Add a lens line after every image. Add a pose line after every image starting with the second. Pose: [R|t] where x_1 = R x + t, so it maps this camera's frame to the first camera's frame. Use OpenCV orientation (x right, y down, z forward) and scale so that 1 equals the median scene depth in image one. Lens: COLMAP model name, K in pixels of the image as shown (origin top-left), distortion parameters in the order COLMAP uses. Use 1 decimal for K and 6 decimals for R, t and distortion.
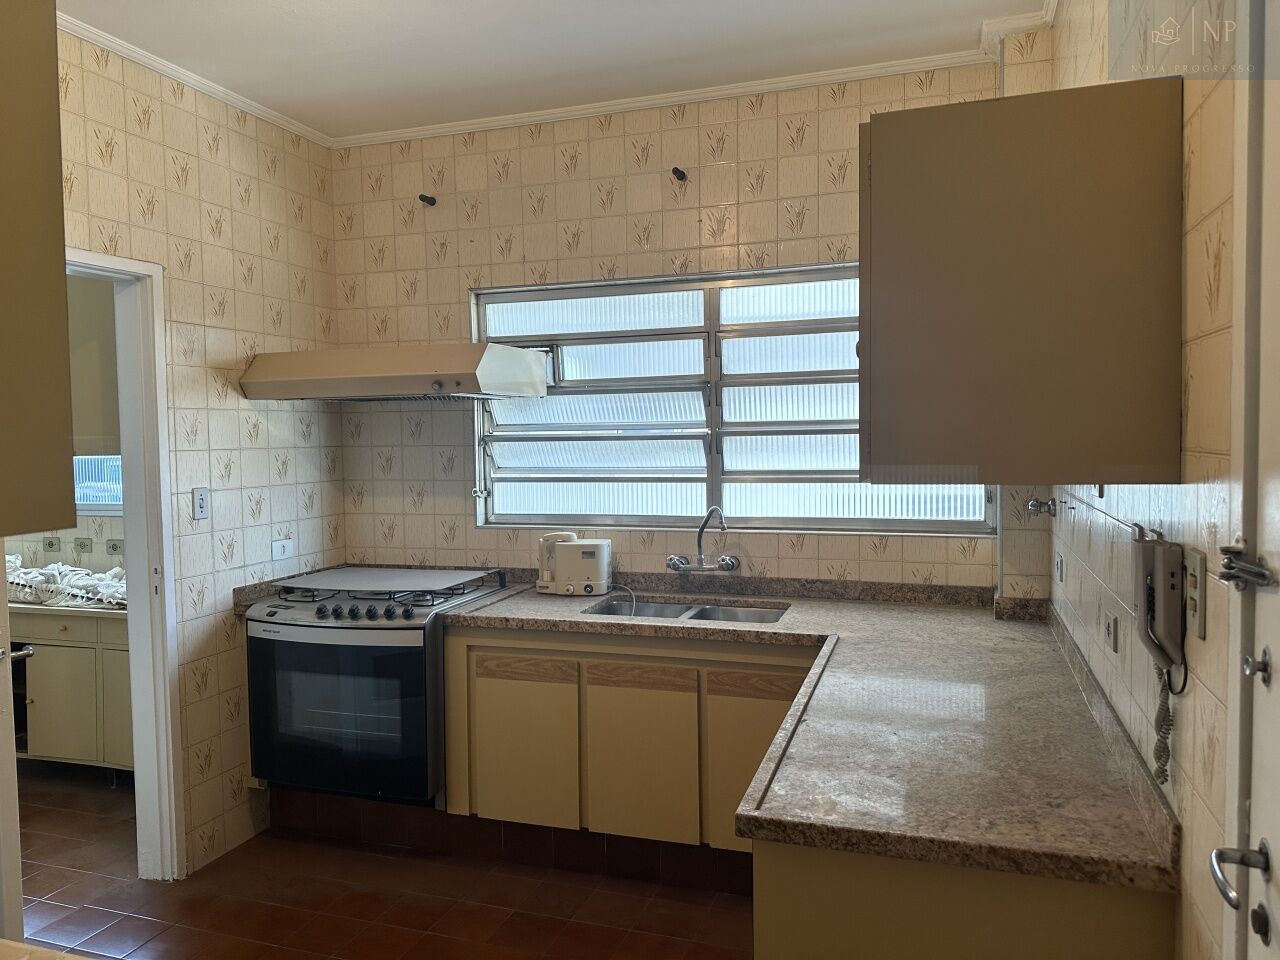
lens RADIAL K [[883.4, 0, 645.0], [0, 883.4, 475.1], [0, 0, 1]] dist [0.066992, -0.062958]
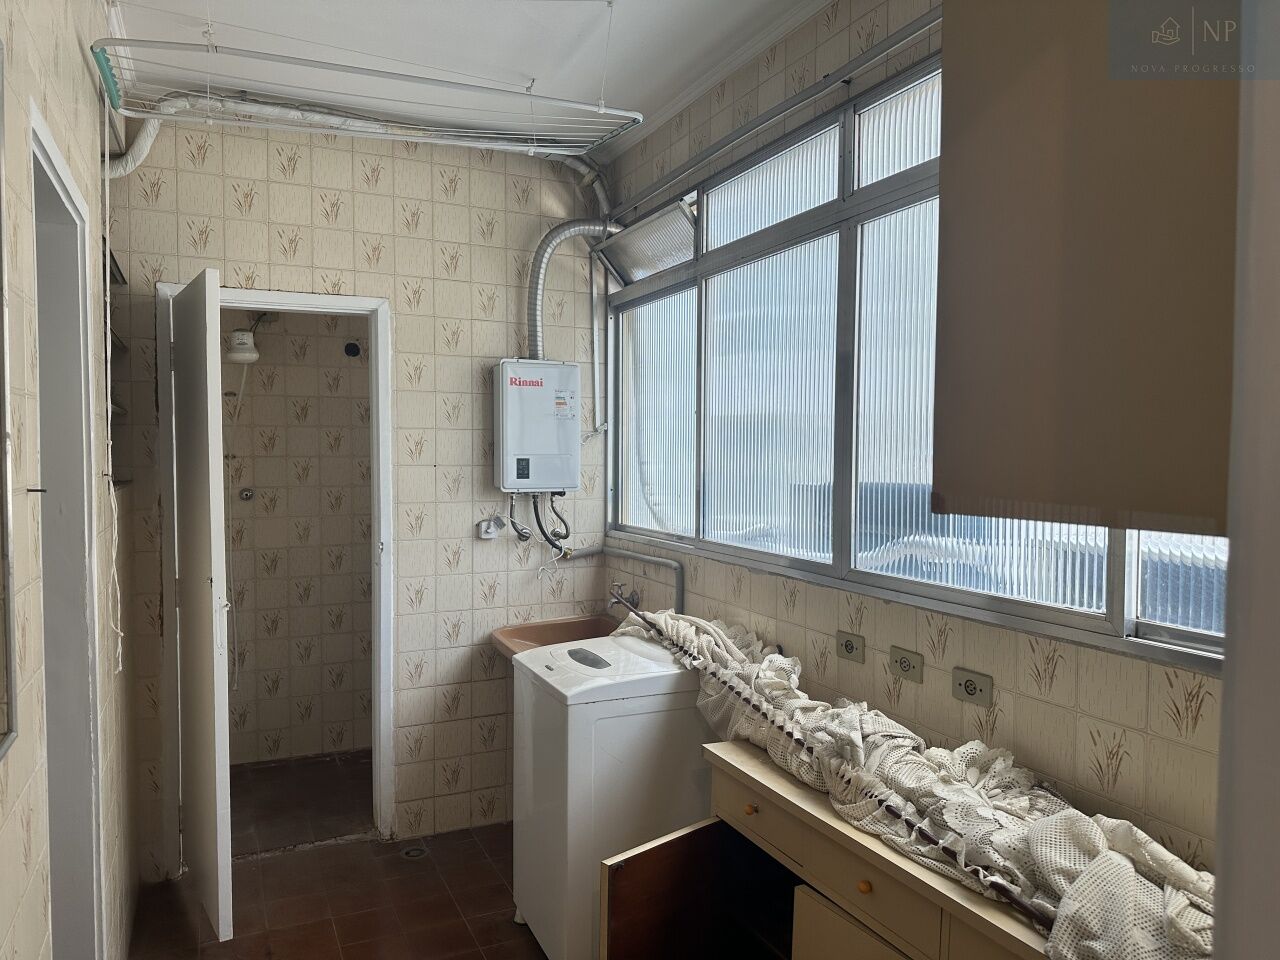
lens RADIAL K [[883.4, 0, 641.9], [0, 883.4, 485.2], [0, 0, 1]] dist [0.066992, -0.062958]
pose [[0.685430, 0.048529, -0.726519, -0.405186], [-0.052319, 0.998480, 0.017335, -0.021054], [0.726256, 0.026129, 0.686927, 0.602480]]
